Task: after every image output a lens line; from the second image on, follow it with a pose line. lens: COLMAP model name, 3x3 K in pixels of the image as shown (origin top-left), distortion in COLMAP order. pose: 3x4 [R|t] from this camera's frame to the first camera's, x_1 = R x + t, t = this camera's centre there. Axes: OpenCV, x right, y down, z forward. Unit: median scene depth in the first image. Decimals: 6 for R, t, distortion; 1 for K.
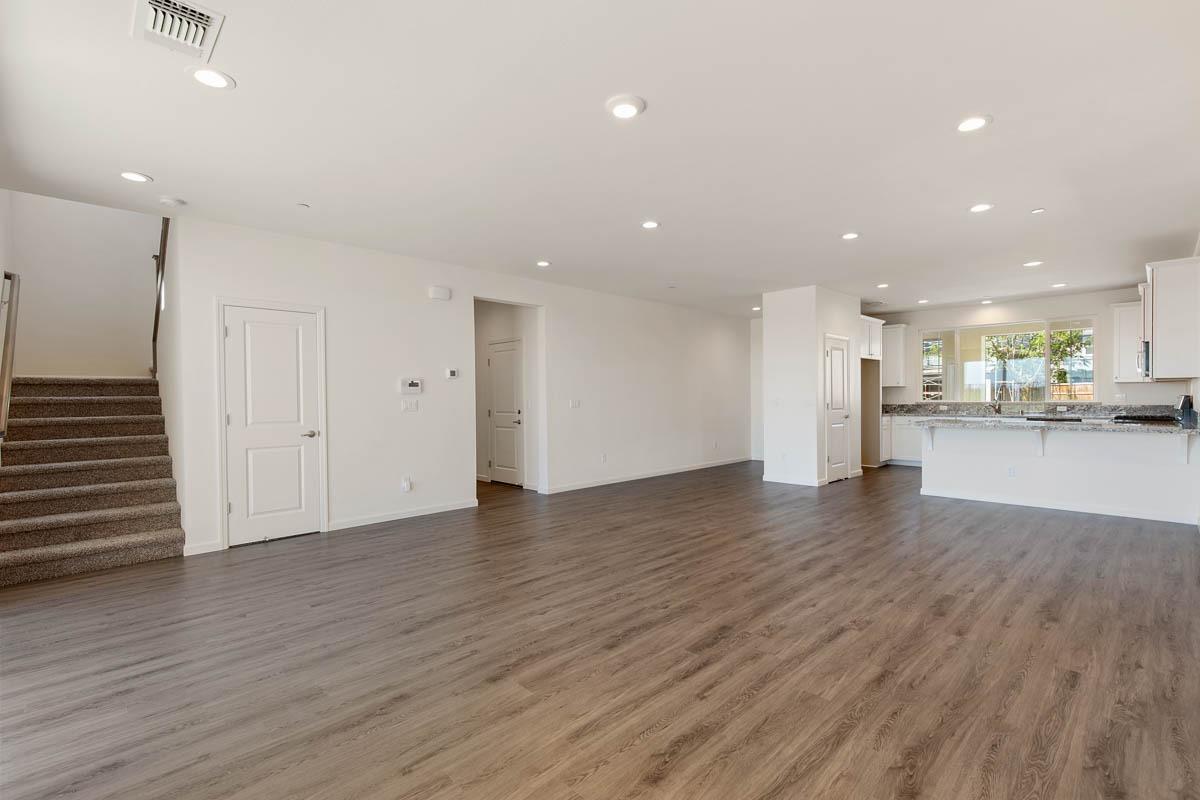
lens RADIAL K [[544.0, 0, 595.6], [0, 544.0, 396.9], [0, 0, 1]] dist [0.003725, 0.000465]
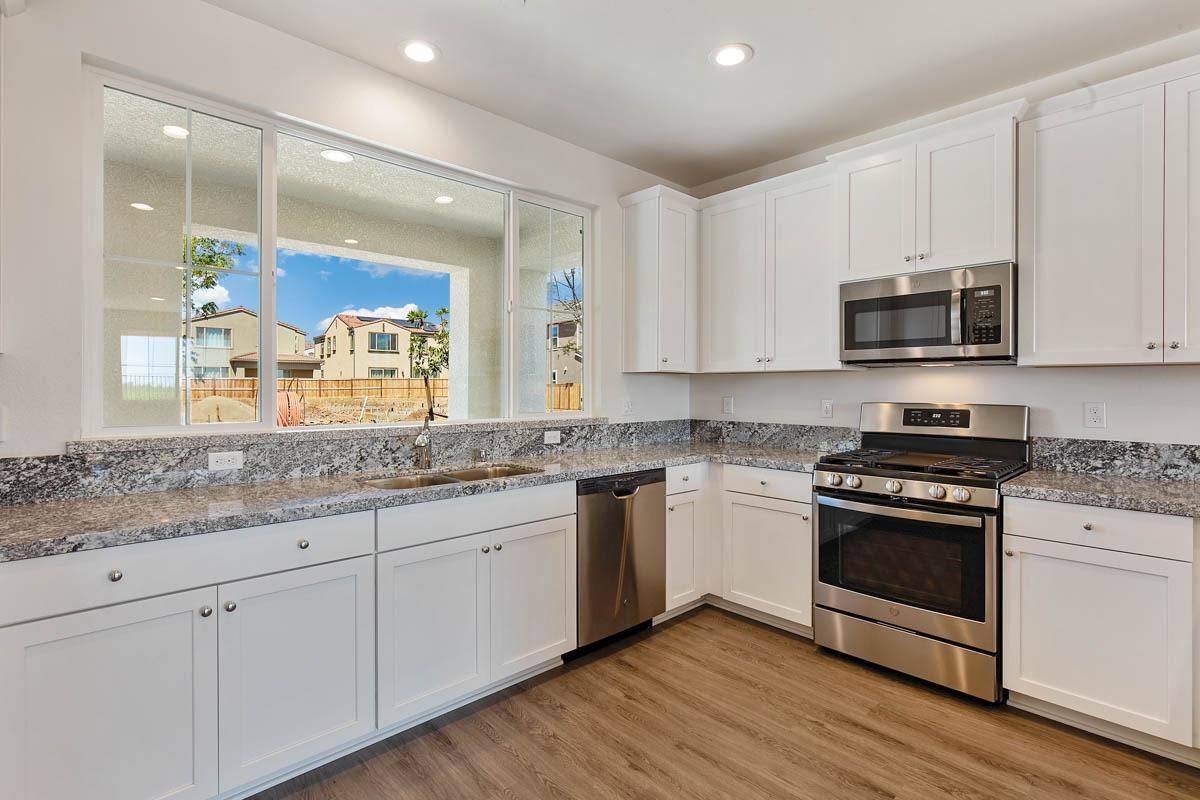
lens RADIAL K [[569.2, 0, 604.3], [0, 569.2, 397.4], [0, 0, 1]] dist [-0.004118, -0.001110]
pose [[0.007300, -0.005526, 0.999958, 0.425329], [-0.002543, 0.999981, 0.005545, -0.006973], [-0.999970, -0.002584, 0.007286, 0.871053]]
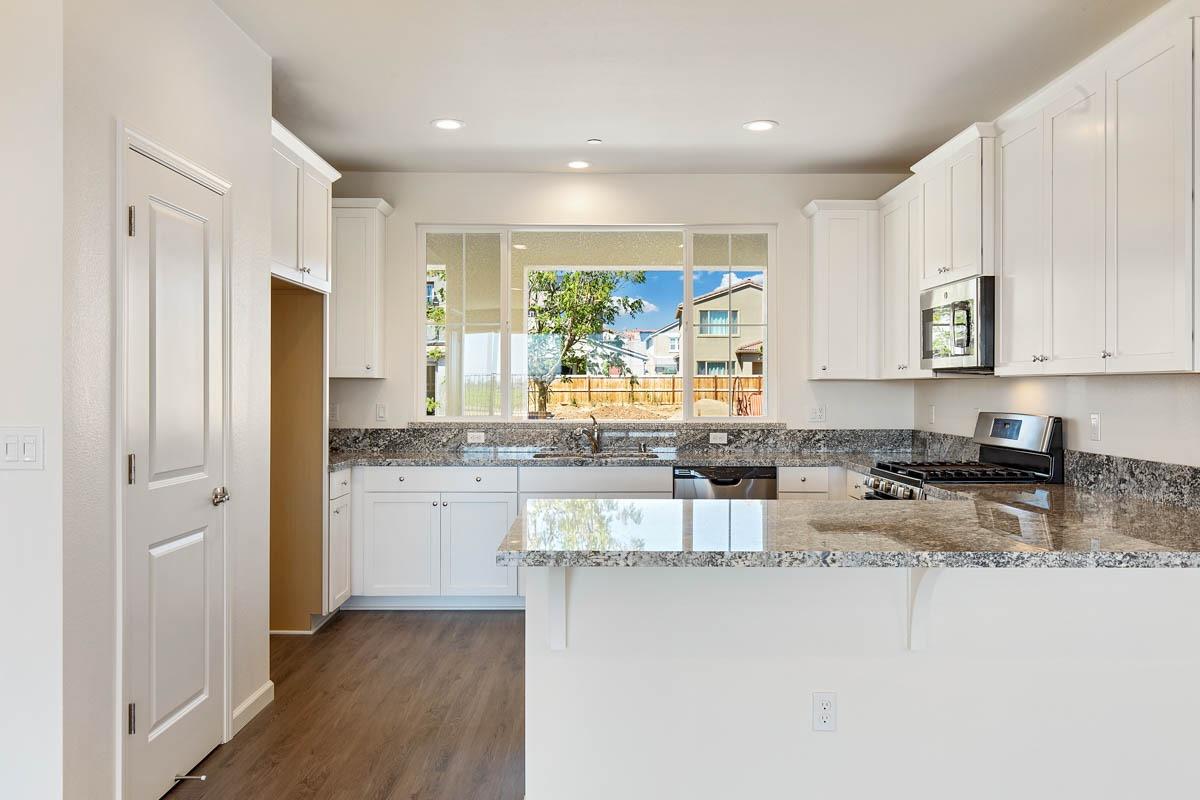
lens RADIAL K [[971.6, 0, 598.8], [0, 971.6, 392.0], [0, 0, 1]] dist [-0.005875, 0.000772]
pose [[0.698810, 0.007179, 0.715271, 0.229736], [-0.008257, 0.999964, -0.001969, -0.010648], [-0.715260, -0.004530, 0.698844, 0.490798]]
